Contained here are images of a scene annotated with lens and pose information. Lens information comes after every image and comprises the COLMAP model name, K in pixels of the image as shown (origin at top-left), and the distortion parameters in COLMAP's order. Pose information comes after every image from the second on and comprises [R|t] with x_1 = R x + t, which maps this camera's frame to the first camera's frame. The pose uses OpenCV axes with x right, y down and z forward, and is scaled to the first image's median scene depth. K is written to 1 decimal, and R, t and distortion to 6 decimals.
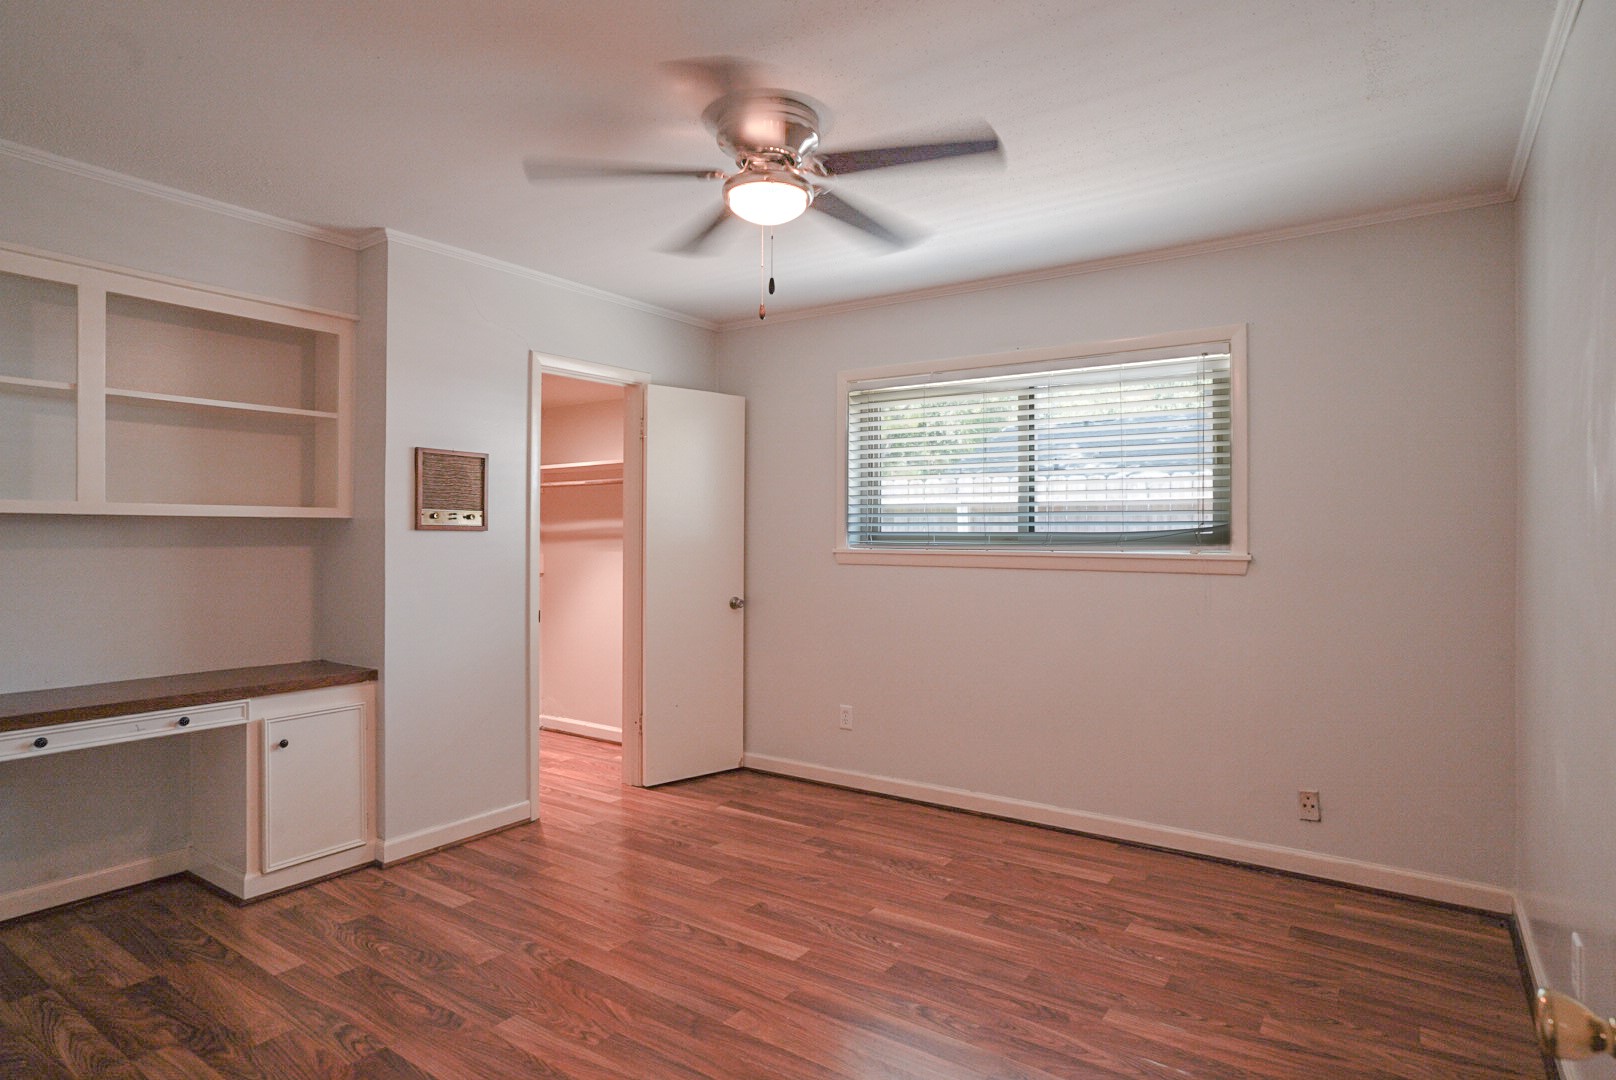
lens RADIAL K [[879.7, 0, 811.9], [0, 879.7, 531.9], [0, 0, 1]] dist [-0.047554, 0.028898]
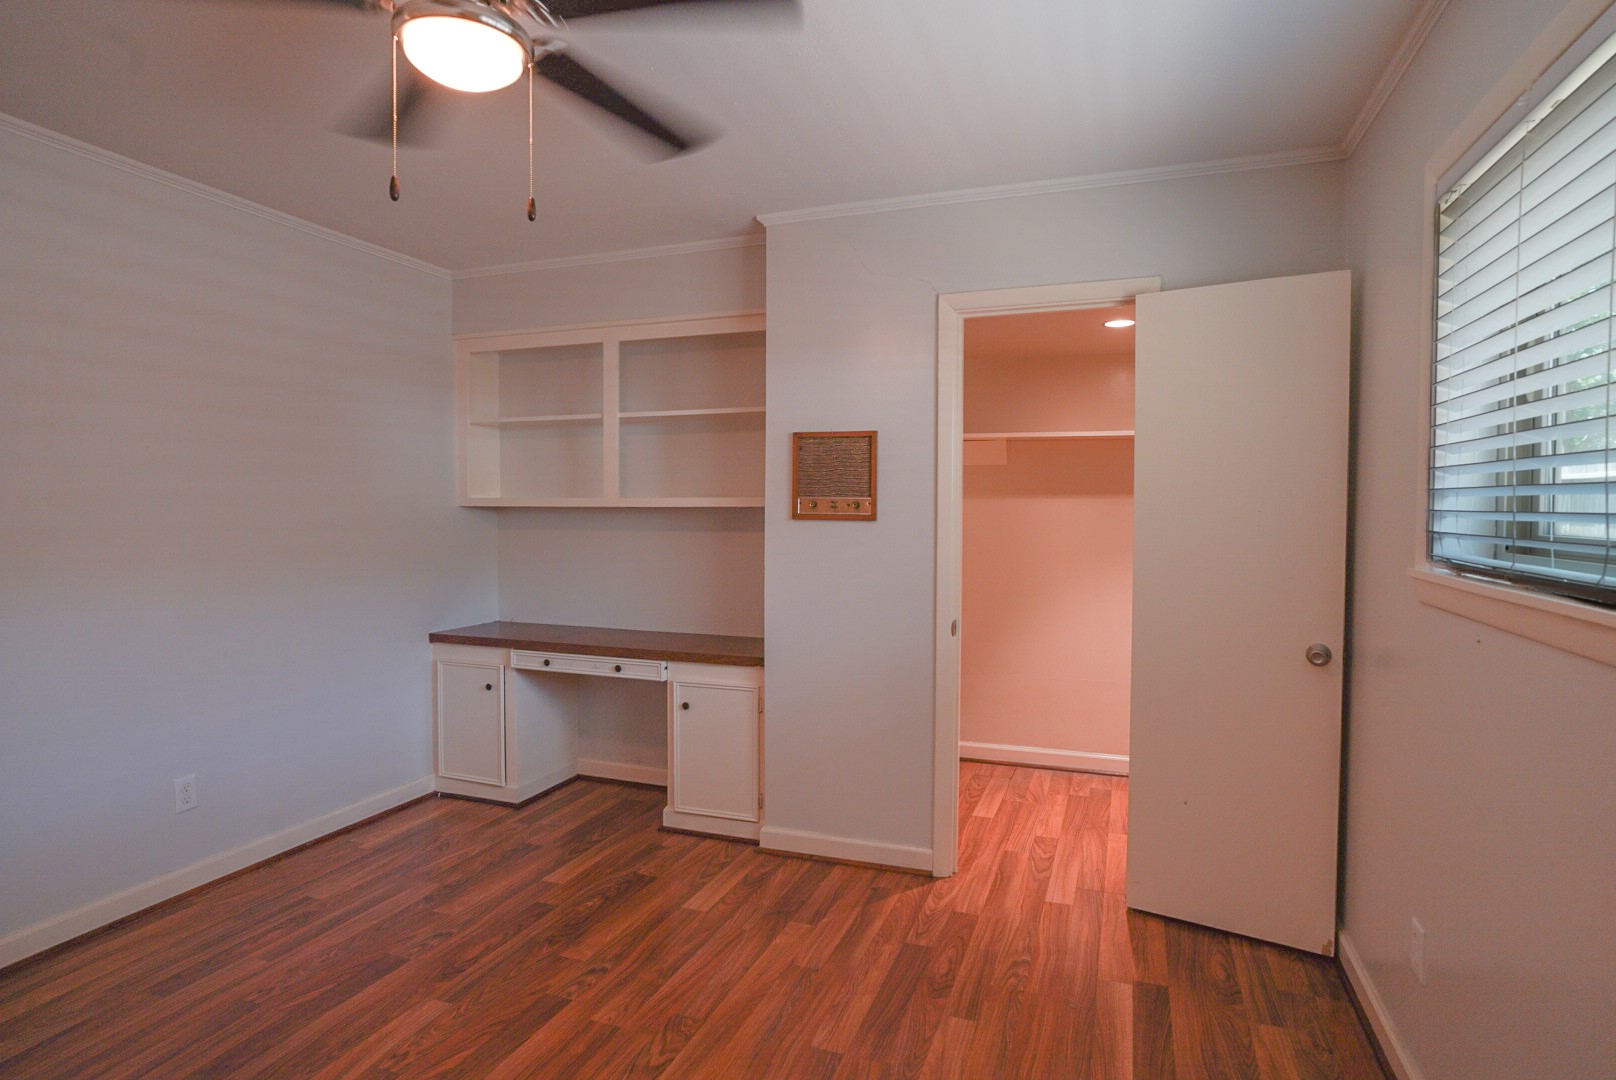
lens RADIAL K [[879.7, 0, 816.7], [0, 879.7, 540.7], [0, 0, 1]] dist [-0.047554, 0.028898]
pose [[0.252369, 0.033845, -0.967039, 0.499405], [0.001490, 0.999373, 0.035366, -0.013117], [0.967630, -0.010366, 0.252161, 0.799667]]
